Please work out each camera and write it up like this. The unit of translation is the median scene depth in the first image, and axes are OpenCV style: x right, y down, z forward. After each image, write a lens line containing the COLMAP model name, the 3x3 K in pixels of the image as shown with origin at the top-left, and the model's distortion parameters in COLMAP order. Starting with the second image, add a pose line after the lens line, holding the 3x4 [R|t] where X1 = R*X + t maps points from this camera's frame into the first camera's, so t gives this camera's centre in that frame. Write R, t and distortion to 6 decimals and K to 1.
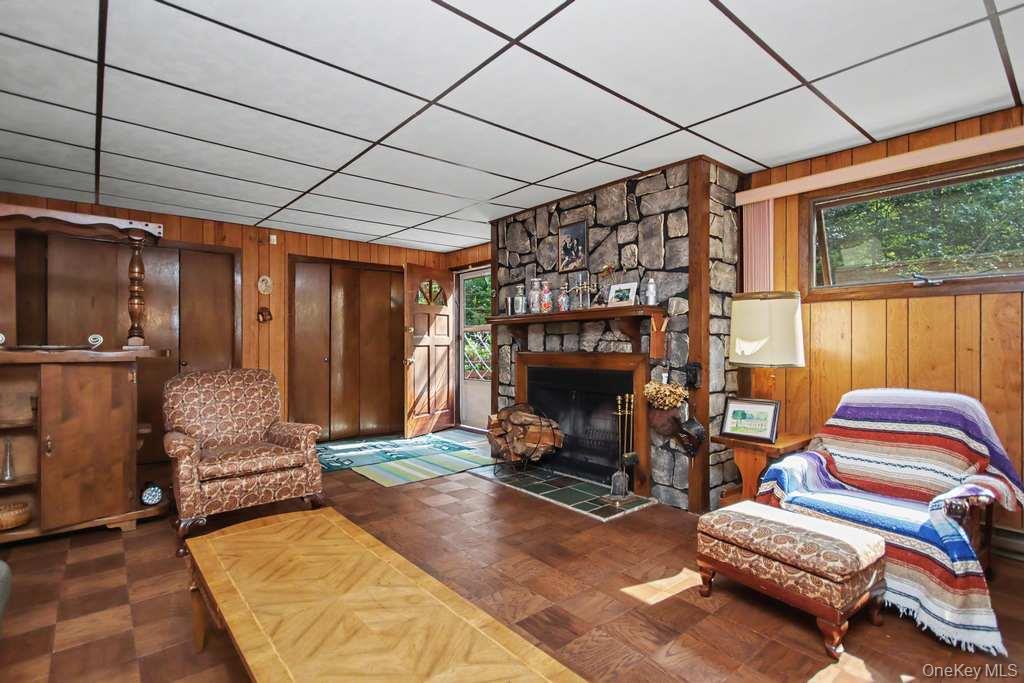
lens RADIAL K [[486.1, 0, 513.0], [0, 486.1, 340.7], [0, 0, 1]] dist [0.001272, -0.000027]
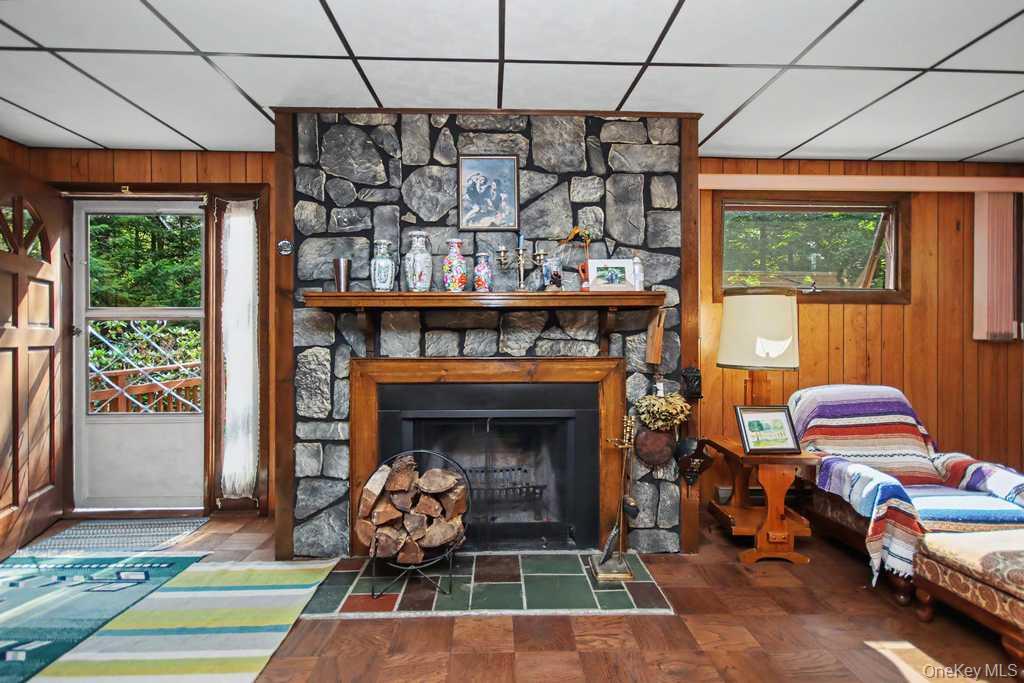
lens RADIAL K [[486.1, 0, 513.0], [0, 486.1, 340.7], [0, 0, 1]] dist [0.001272, -0.000027]
pose [[0.624402, 0.000751, 0.781102, -0.378695], [-0.005704, 0.999977, 0.003598, -0.000968], [-0.781082, -0.006702, 0.624392, 0.618667]]
